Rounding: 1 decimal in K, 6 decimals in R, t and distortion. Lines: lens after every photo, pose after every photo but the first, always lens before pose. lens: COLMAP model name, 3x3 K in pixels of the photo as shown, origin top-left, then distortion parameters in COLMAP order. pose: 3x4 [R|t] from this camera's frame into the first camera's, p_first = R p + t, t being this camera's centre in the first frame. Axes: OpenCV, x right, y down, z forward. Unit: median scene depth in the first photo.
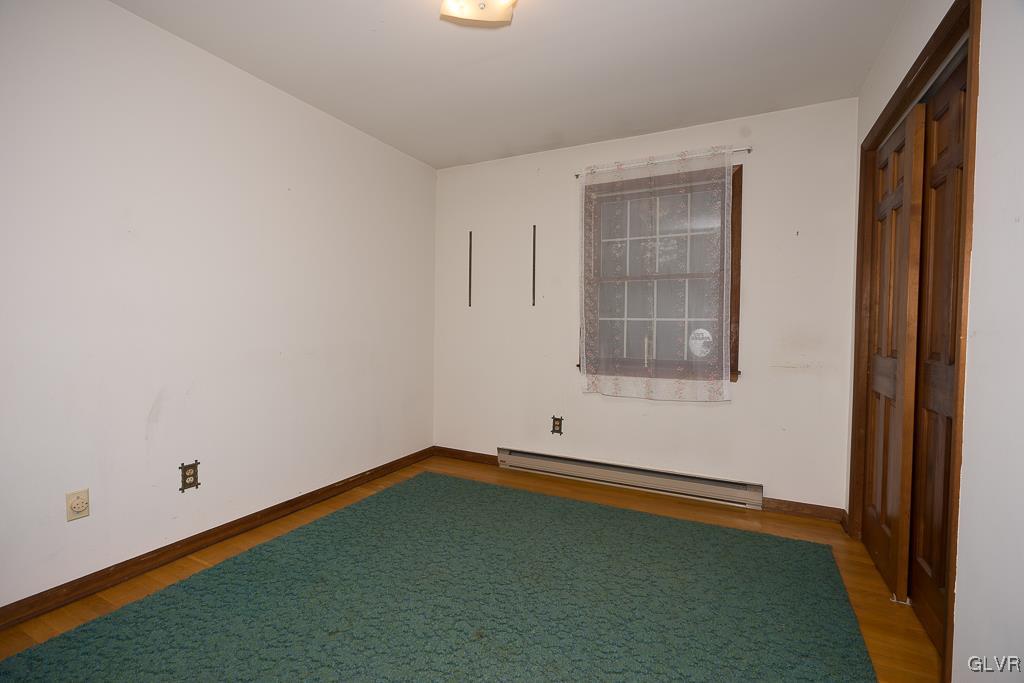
lens RADIAL K [[458.5, 0, 511.2], [0, 458.5, 340.6], [0, 0, 1]] dist [-0.010190, 0.001212]
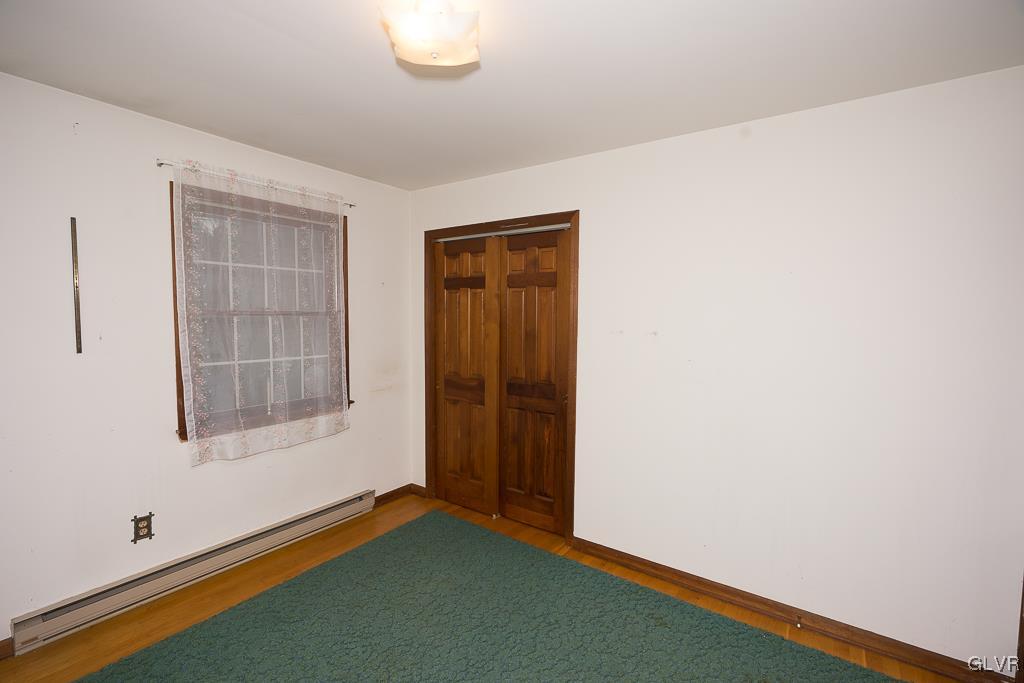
lens RADIAL K [[458.5, 0, 511.2], [0, 458.5, 340.6], [0, 0, 1]] dist [-0.010190, 0.001212]
pose [[0.149713, -0.072679, 0.986055, -0.511598], [0.018261, 0.997328, 0.070738, -0.141456], [-0.988561, 0.007416, 0.150640, 0.403469]]
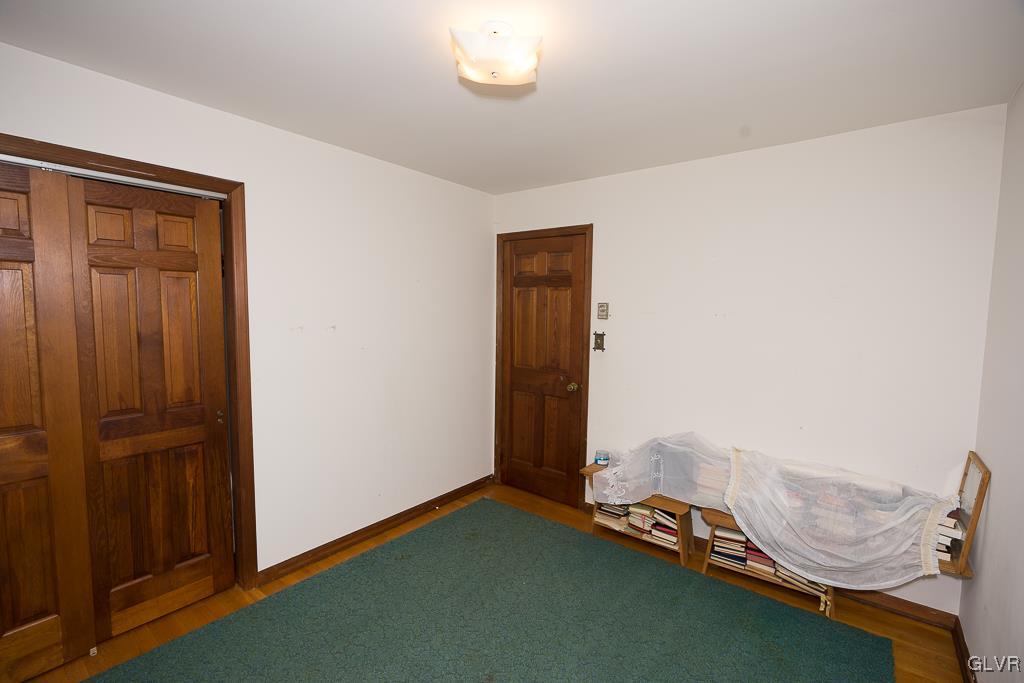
lens RADIAL K [[422.2, 0, 512.0], [0, 422.2, 341.5], [0, 0, 1]] dist [-0.000348, 0.000180]
pose [[-0.971261, -0.027951, 0.236368, -0.176427], [-0.006150, 0.995696, 0.092472, -0.142280], [-0.237936, 0.088360, -0.967253, 1.010387]]
